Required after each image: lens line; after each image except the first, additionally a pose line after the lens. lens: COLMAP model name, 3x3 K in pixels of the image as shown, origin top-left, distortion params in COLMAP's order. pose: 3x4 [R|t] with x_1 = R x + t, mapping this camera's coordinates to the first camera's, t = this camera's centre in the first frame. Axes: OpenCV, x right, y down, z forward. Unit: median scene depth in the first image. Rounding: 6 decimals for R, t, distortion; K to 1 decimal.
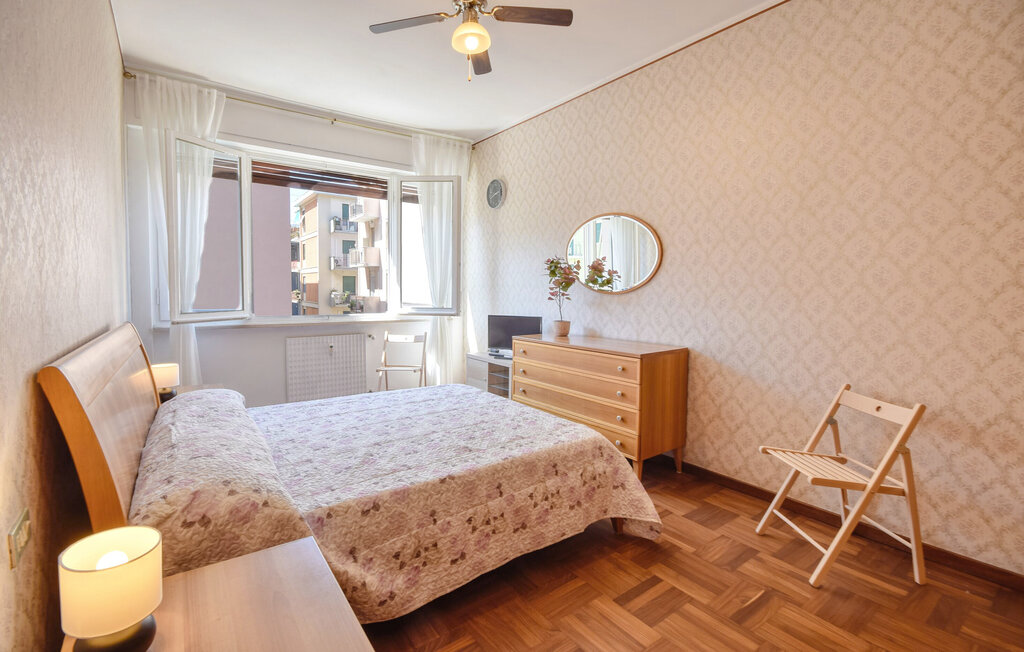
lens RADIAL K [[457.7, 0, 511.2], [0, 457.7, 313.0], [0, 0, 1]] dist [-0.000775, -0.000105]
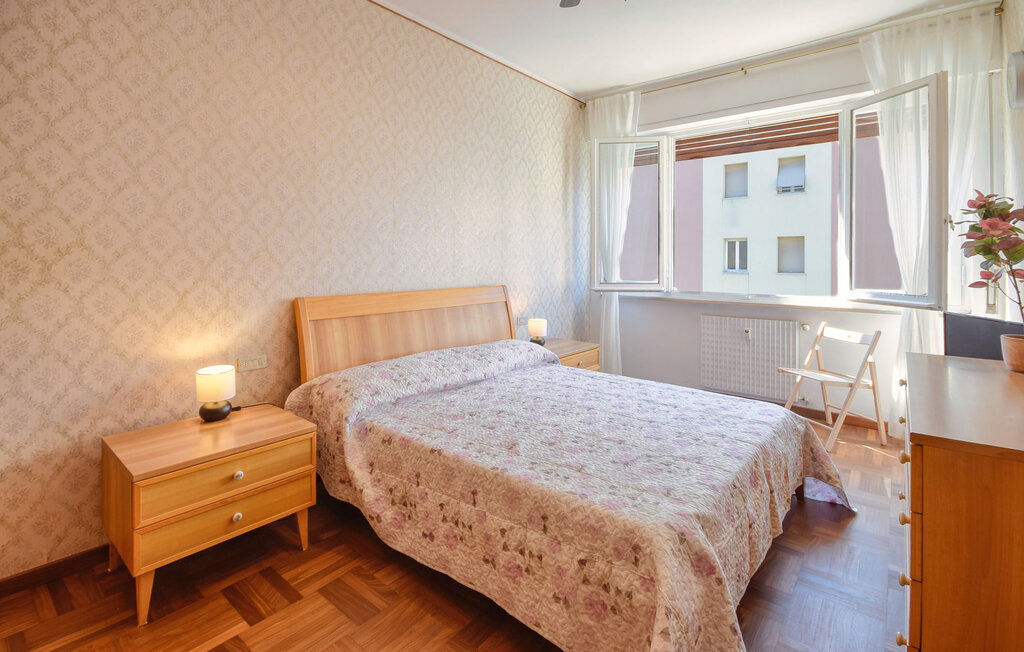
lens RADIAL K [[483.3, 0, 511.4], [0, 483.3, 258.8], [0, 0, 1]] dist [-0.000536, -0.000063]
pose [[0.237789, -0.008513, -0.971279, 0.755240], [-0.052445, 0.998390, -0.021590, -0.037881], [0.969900, 0.056073, 0.236960, 0.714302]]
